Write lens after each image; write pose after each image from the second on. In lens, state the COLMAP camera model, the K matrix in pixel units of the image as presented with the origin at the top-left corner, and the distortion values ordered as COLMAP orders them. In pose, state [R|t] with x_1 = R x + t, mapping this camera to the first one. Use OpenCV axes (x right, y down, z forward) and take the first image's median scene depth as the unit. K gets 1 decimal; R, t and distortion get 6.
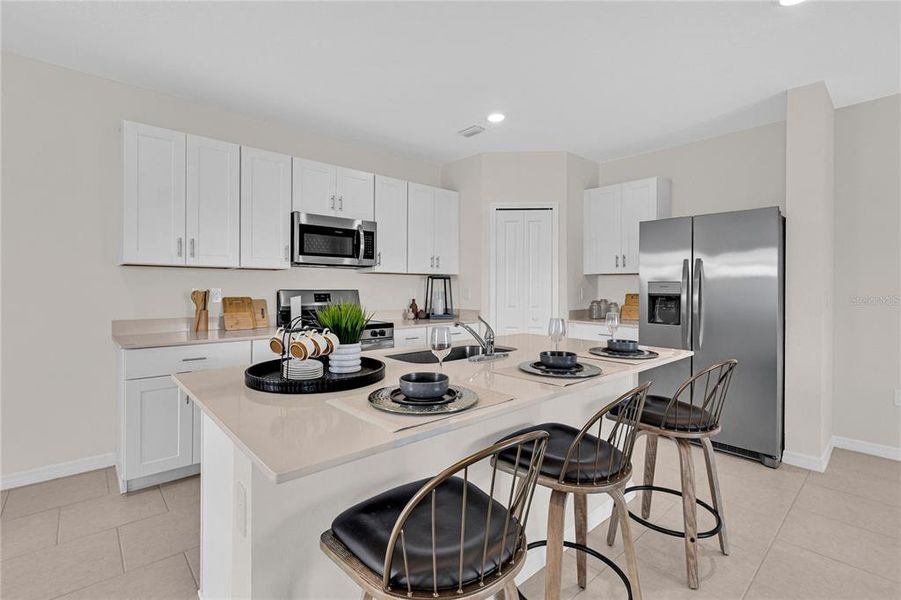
lens RADIAL K [[408.1, 0, 453.6], [0, 408.1, 290.5], [0, 0, 1]] dist [0.004513, 0.001281]
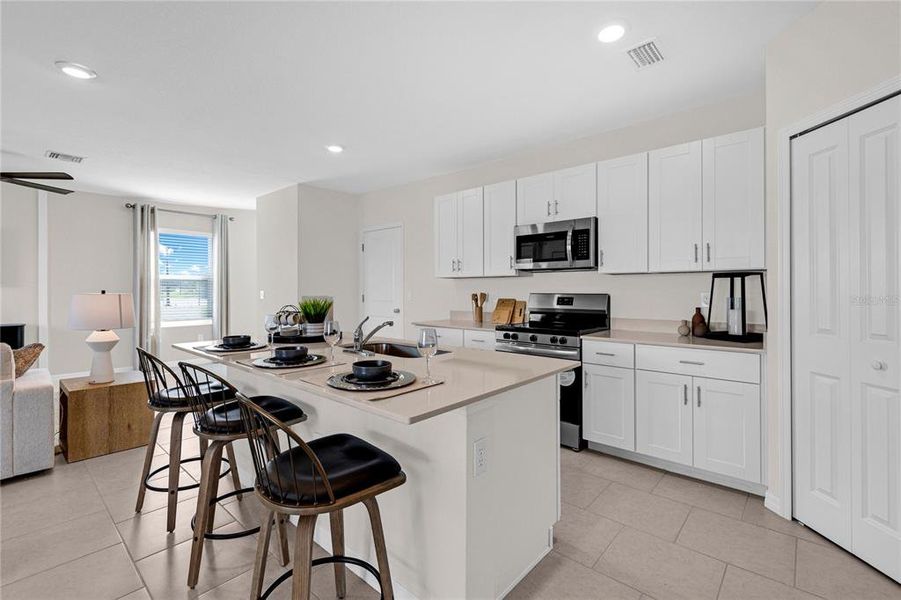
lens RADIAL K [[408.1, 0, 448.5], [0, 408.1, 294.3], [0, 0, 1]] dist [0.004513, 0.001281]
pose [[0.104748, 0.006359, -0.994479, 0.683873], [-0.005527, 0.999968, 0.005812, -0.003781], [0.994483, 0.004888, 0.104779, 0.622912]]
